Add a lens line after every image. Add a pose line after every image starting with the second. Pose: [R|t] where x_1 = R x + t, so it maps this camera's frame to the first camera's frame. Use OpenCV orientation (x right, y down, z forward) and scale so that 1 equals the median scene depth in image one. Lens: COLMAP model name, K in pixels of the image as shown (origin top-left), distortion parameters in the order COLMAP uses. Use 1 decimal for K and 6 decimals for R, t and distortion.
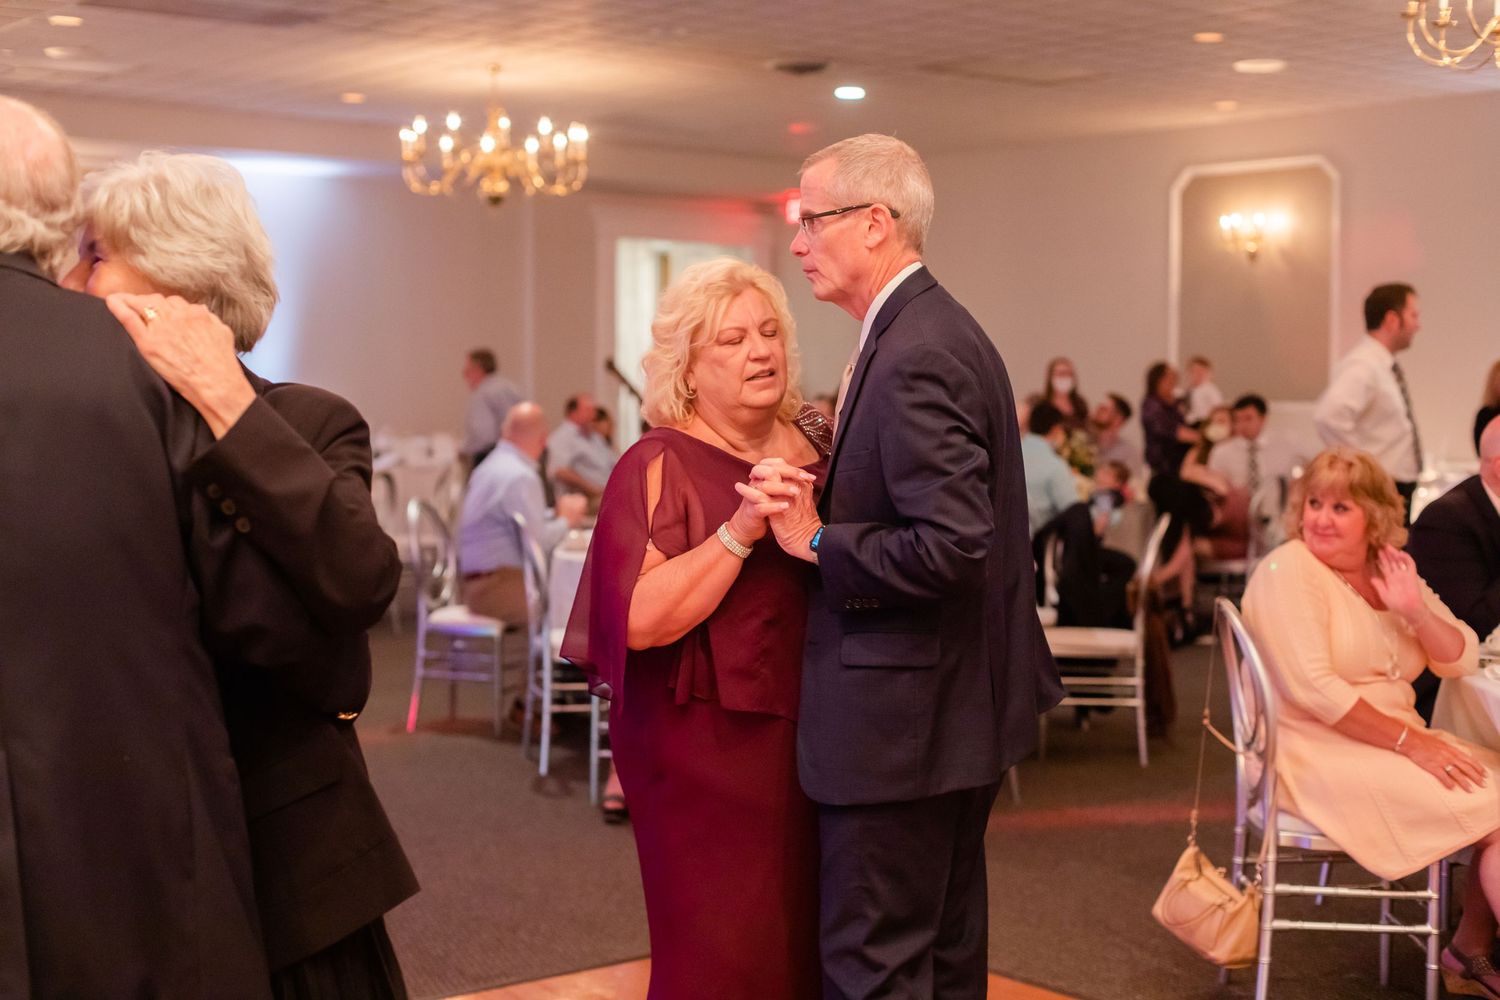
lens RADIAL K [[2166.4, 0, 750.0], [0, 2166.4, 500.0], [0, 0, 1]] dist [-0.006636, -0.035597]
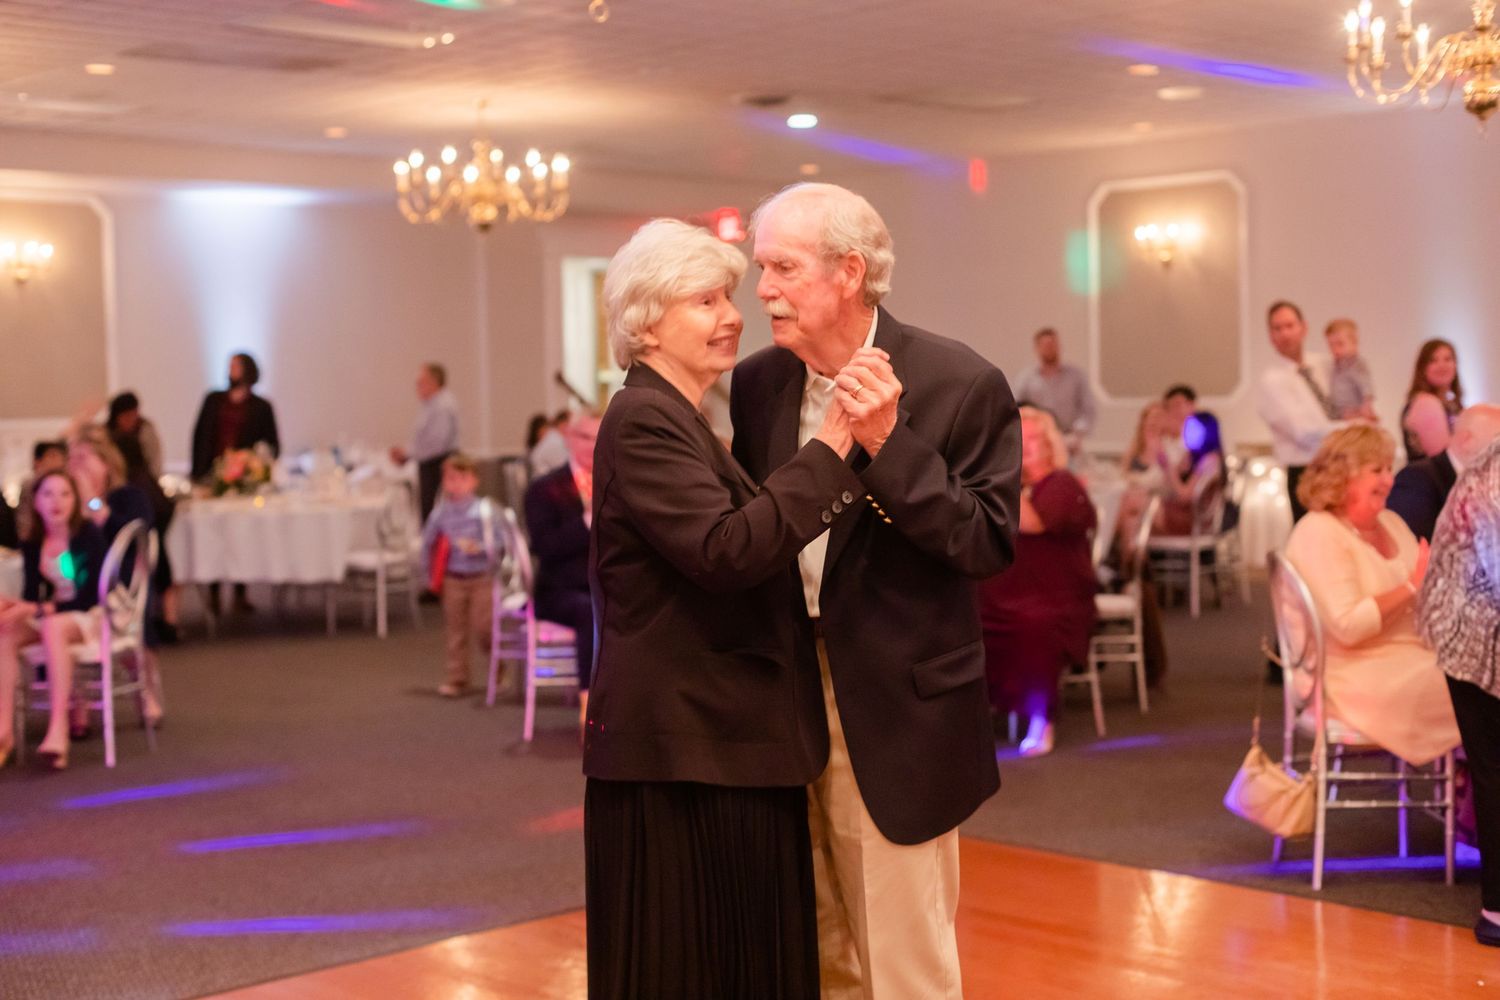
lens RADIAL K [[2166.4, 0, 750.0], [0, 2166.4, 500.0], [0, 0, 1]] dist [-0.006636, -0.035597]
pose [[0.997480, -0.026163, 0.065943, -0.093521], [0.026446, 0.999644, -0.003414, 0.007505], [-0.065831, 0.005150, 0.997818, -0.130017]]
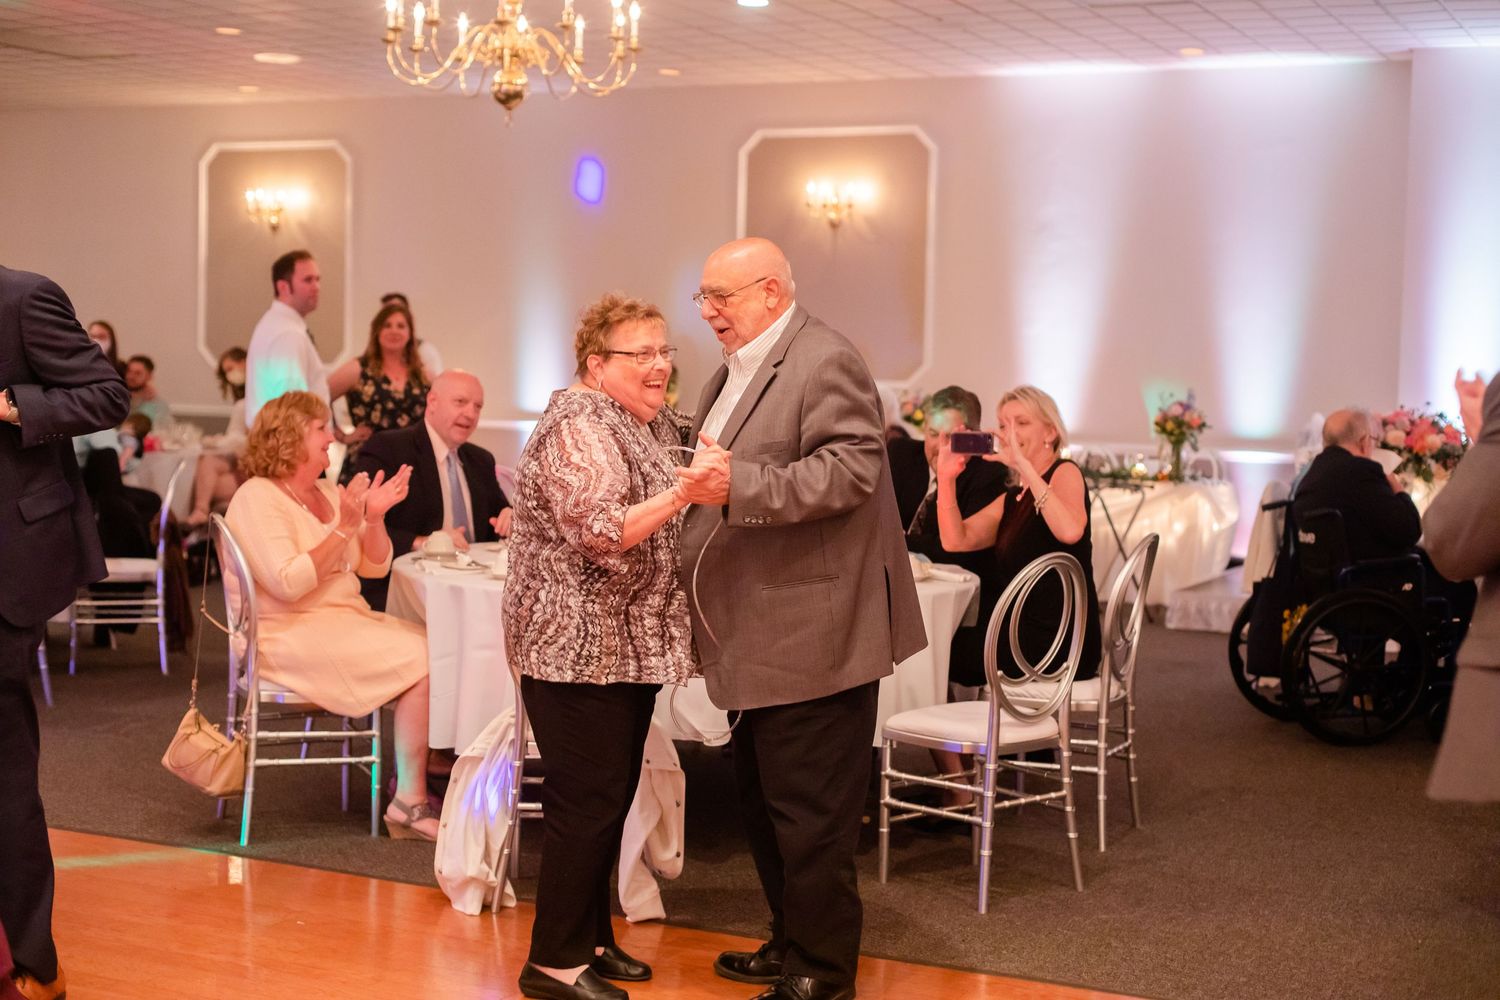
lens RADIAL K [[2164.5, 0, 751.3], [0, 2164.5, 476.2], [0, 0, 1]] dist [0.002611, -0.071780]
pose [[0.906604, -0.004495, 0.421959, -0.019423], [0.001382, 0.999970, 0.007683, 0.007972], [-0.421981, -0.006382, 0.906582, -0.163572]]
